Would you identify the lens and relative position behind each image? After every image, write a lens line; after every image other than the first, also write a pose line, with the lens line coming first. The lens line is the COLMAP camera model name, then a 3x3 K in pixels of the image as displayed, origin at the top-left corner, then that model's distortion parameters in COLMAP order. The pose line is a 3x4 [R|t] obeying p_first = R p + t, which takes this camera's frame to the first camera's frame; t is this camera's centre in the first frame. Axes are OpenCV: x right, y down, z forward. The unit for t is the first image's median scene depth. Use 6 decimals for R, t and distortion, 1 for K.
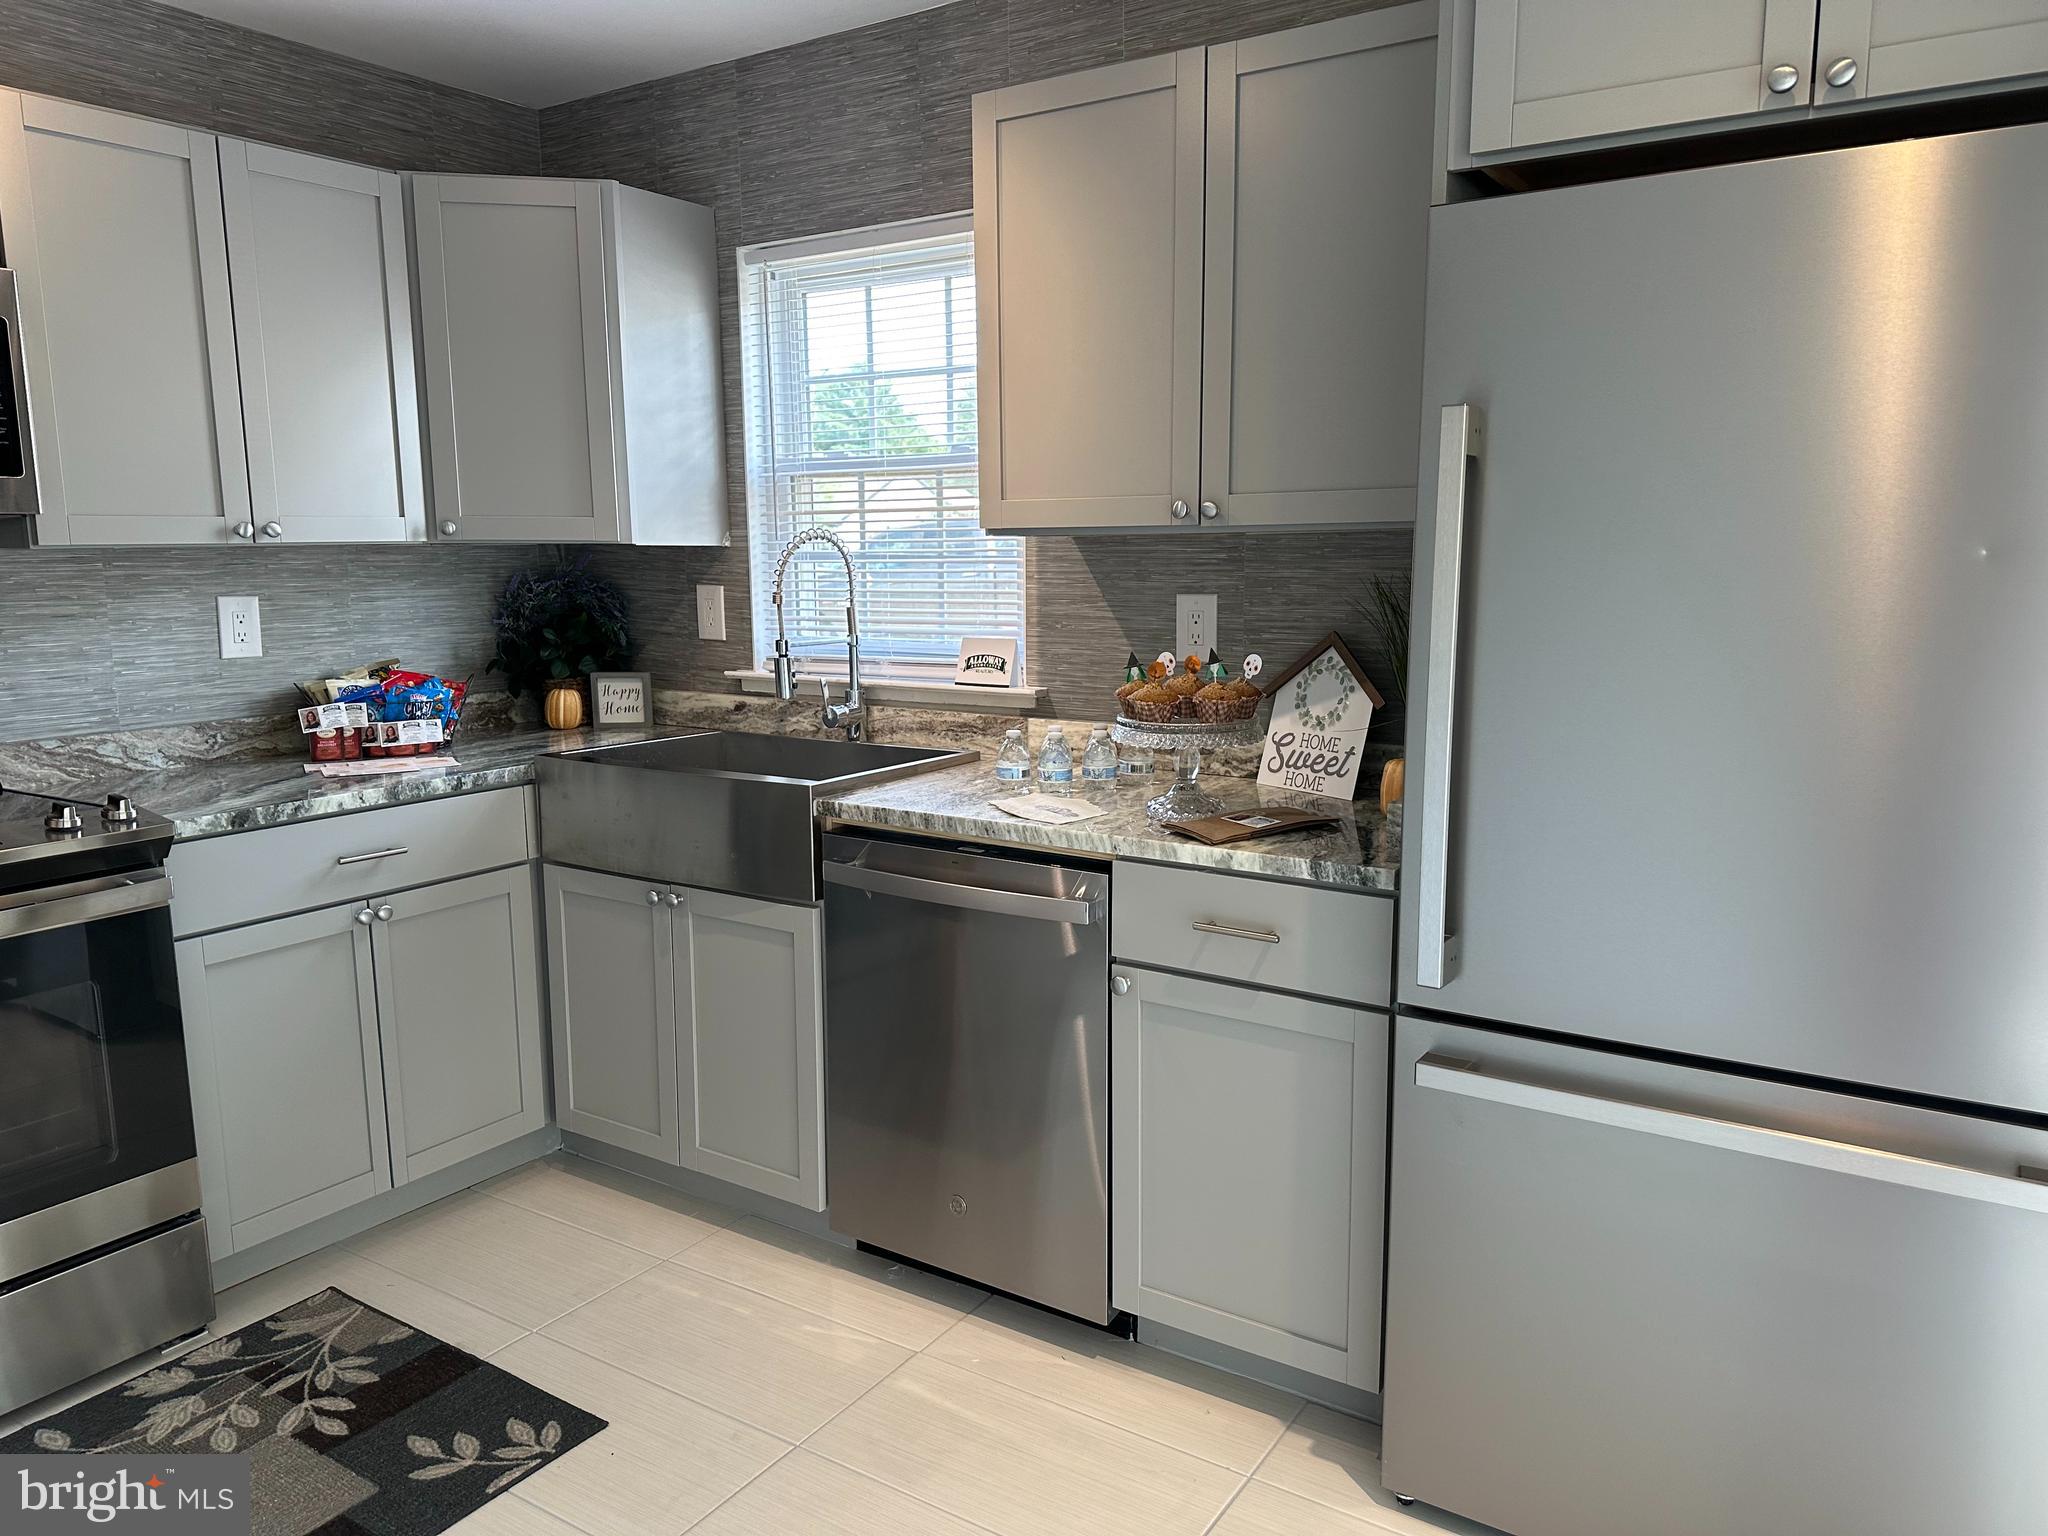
lens RADIAL K [[1421.8, 0, 1028.3], [0, 1421.8, 784.8], [0, 0, 1]] dist [0.064161, -0.109279]
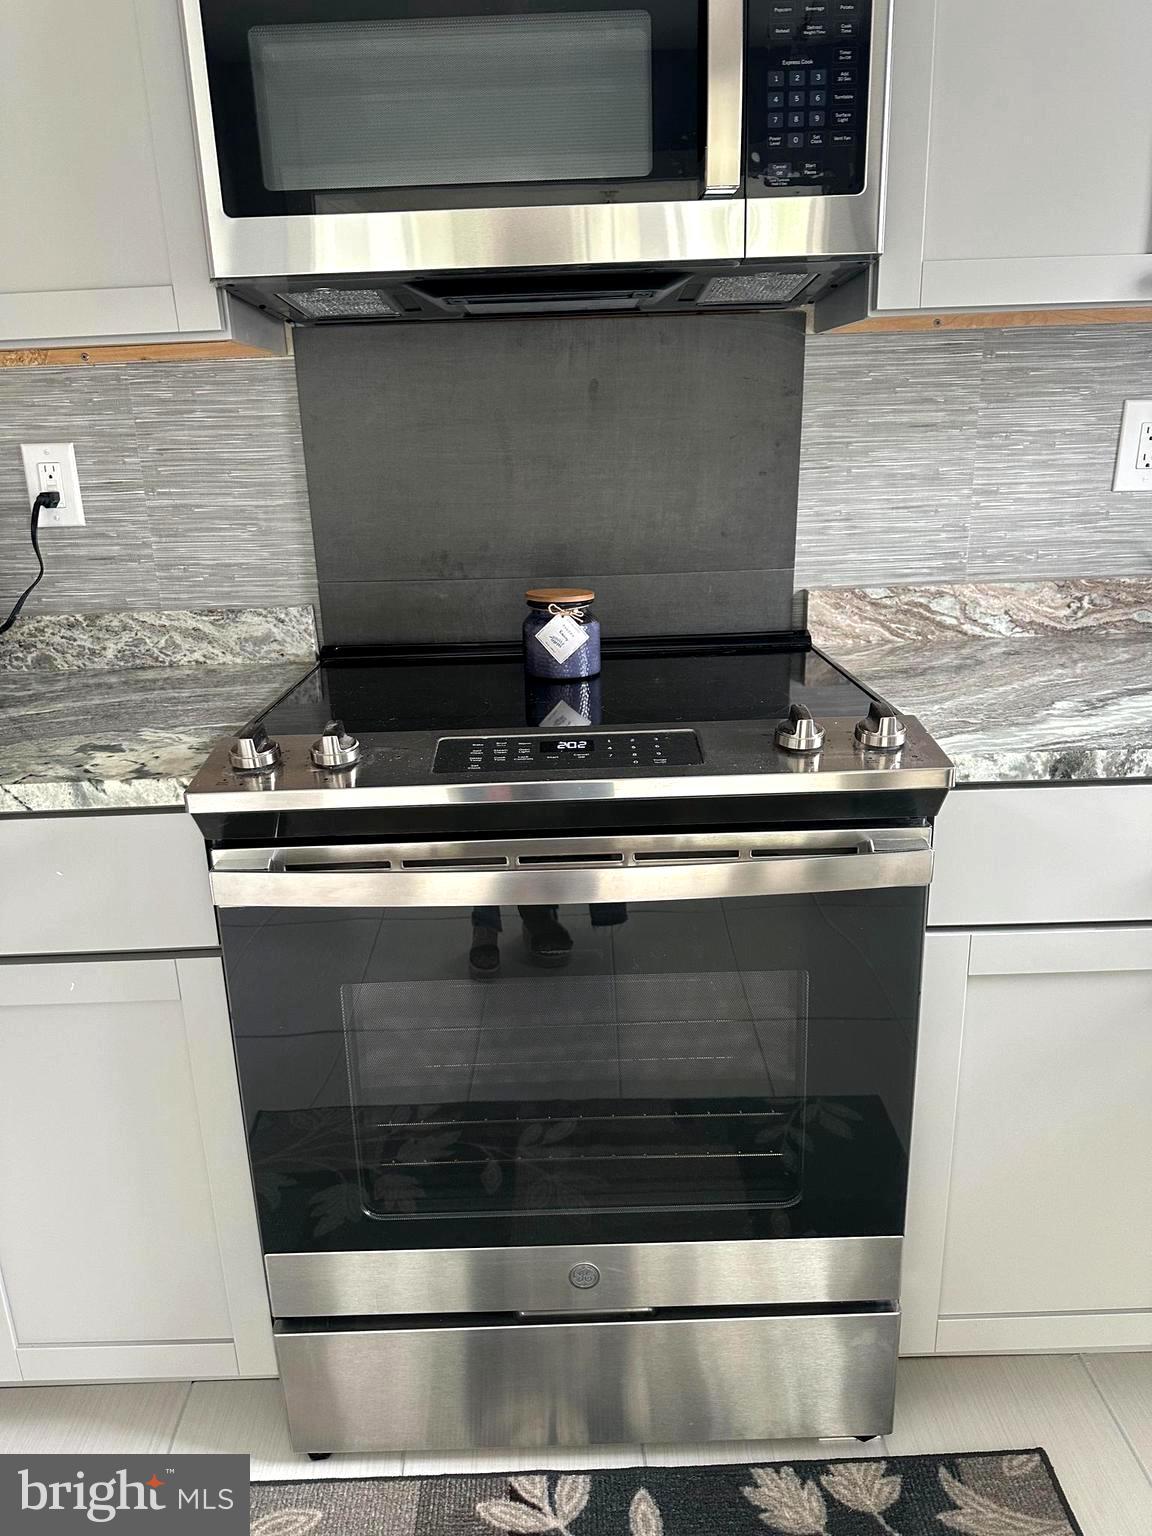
lens RADIAL K [[1066.3, 0, 589.0], [0, 1066.3, 777.7], [0, 0, 1]] dist [0.064161, -0.109279]
pose [[0.560062, 0.241627, -0.792431, -0.263568], [-0.111138, 0.969789, 0.217159, -0.038794], [0.820962, -0.033554, 0.569996, 0.503082]]
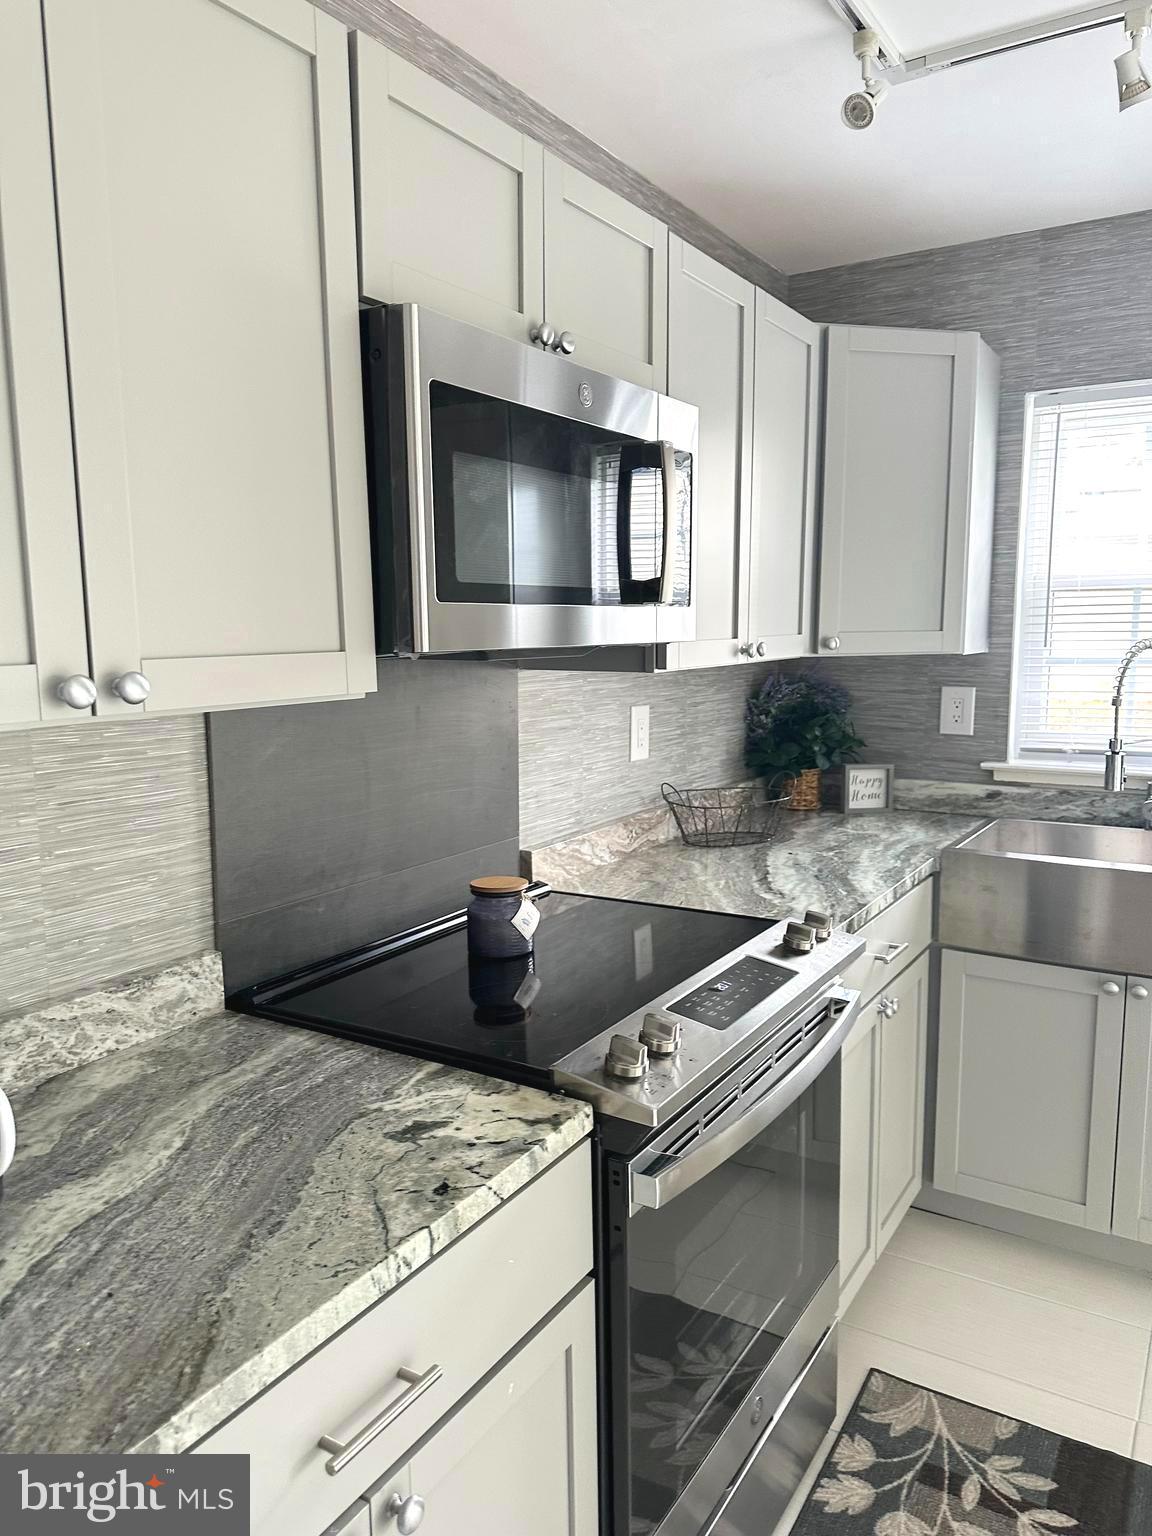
lens RADIAL K [[1075.0, 0, 557.2], [0, 1075.0, 765.3], [0, 0, 1]] dist [0.123125, -0.210570]
pose [[0.999924, -0.005096, 0.011199, -0.669133], [0.005543, 0.999174, -0.040244, -0.054558], [-0.010984, 0.040304, 0.999127, 0.175562]]
